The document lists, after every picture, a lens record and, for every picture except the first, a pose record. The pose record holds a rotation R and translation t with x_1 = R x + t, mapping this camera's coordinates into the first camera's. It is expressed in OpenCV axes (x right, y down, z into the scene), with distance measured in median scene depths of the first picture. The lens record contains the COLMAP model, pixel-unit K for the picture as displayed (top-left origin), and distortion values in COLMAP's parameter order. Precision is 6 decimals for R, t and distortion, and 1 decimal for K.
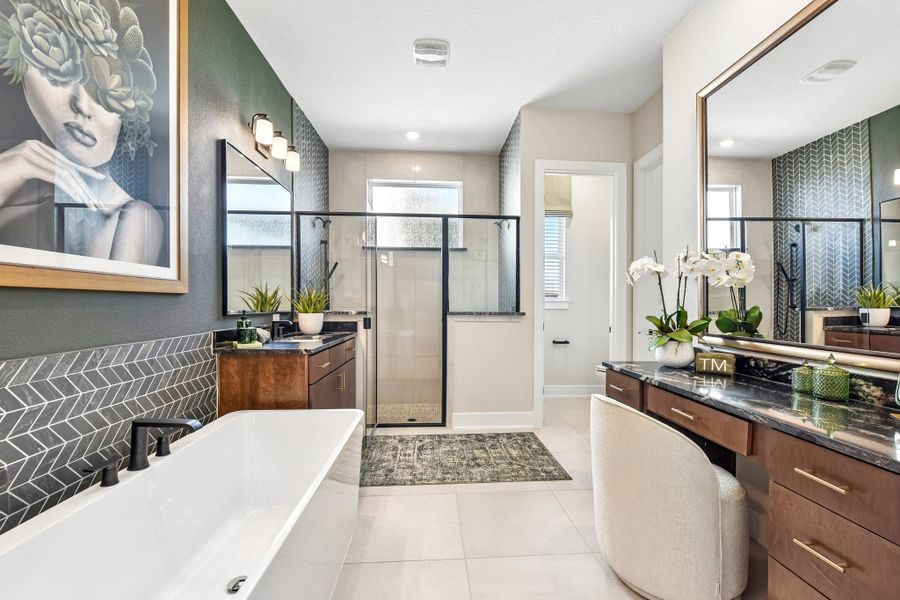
lens RADIAL K [[381.2, 0, 462.7], [0, 381.2, 311.4], [0, 0, 1]] dist [0.000056, -0.001929]
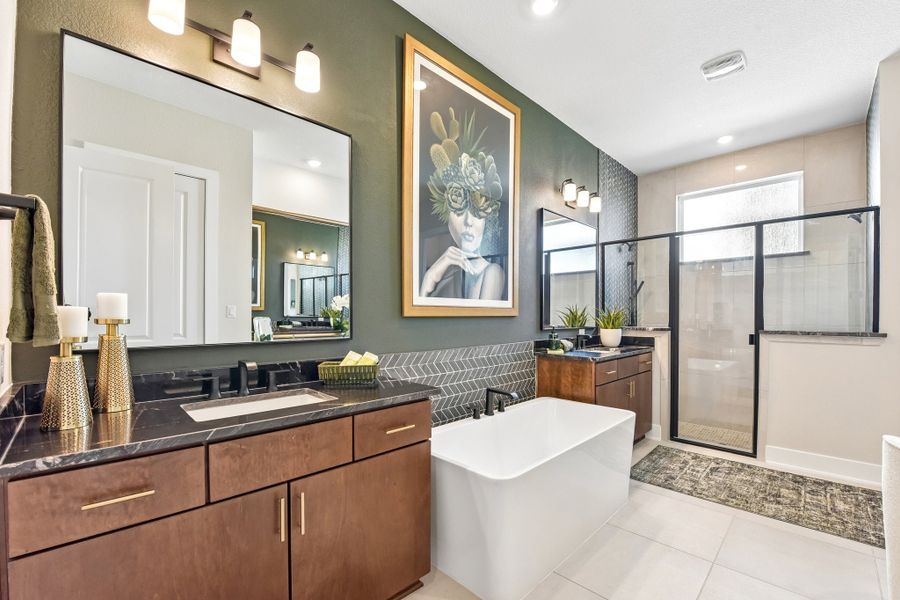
lens RADIAL K [[381.2, 0, 448.6], [0, 381.2, 323.7], [0, 0, 1]] dist [0.000056, -0.001929]
pose [[0.644743, 0.009908, -0.764335, 0.227435], [-0.009401, 0.999943, 0.005031, -0.015715], [0.764341, 0.003942, 0.644800, -0.177758]]
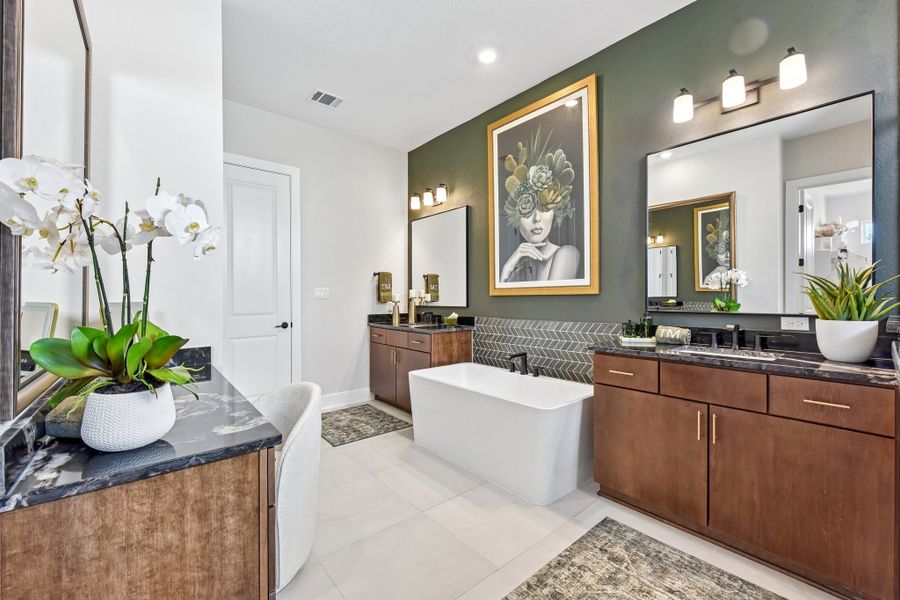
lens RADIAL K [[358.0, 0, 453.2], [0, 358.0, 296.9], [0, 0, 1]] dist [-0.010048, -0.002104]
pose [[-0.813063, -0.000182, -0.582175, 0.399435], [-0.007443, 0.999921, 0.010082, -0.034888], [0.582128, 0.012531, -0.813001, 1.364332]]
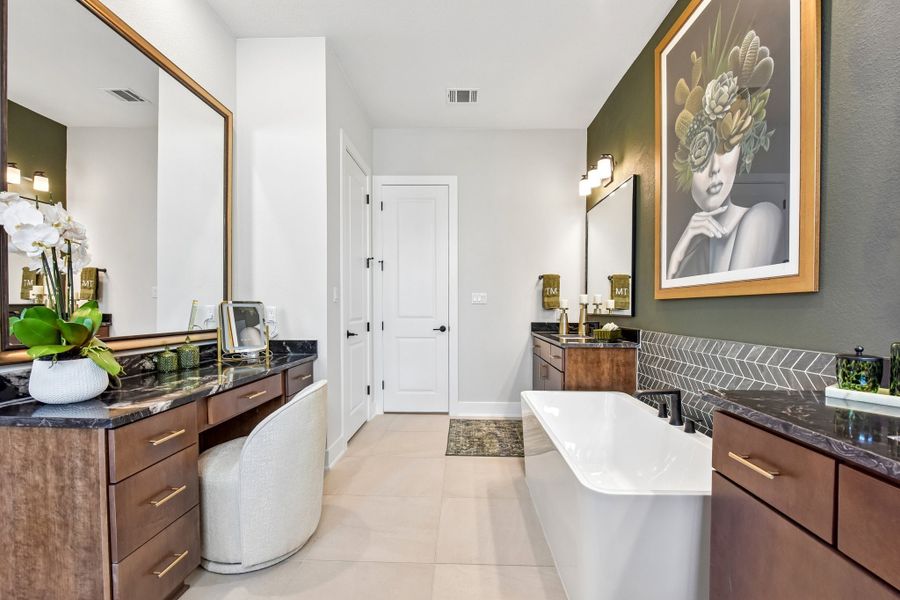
lens RADIAL K [[358.0, 0, 463.1], [0, 358.0, 312.5], [0, 0, 1]] dist [-0.010048, -0.002104]
pose [[-0.996199, -0.012280, 0.086233, -0.099575], [-0.009711, 0.999498, 0.030147, -0.016193], [-0.086560, 0.029195, -0.995819, 1.303459]]
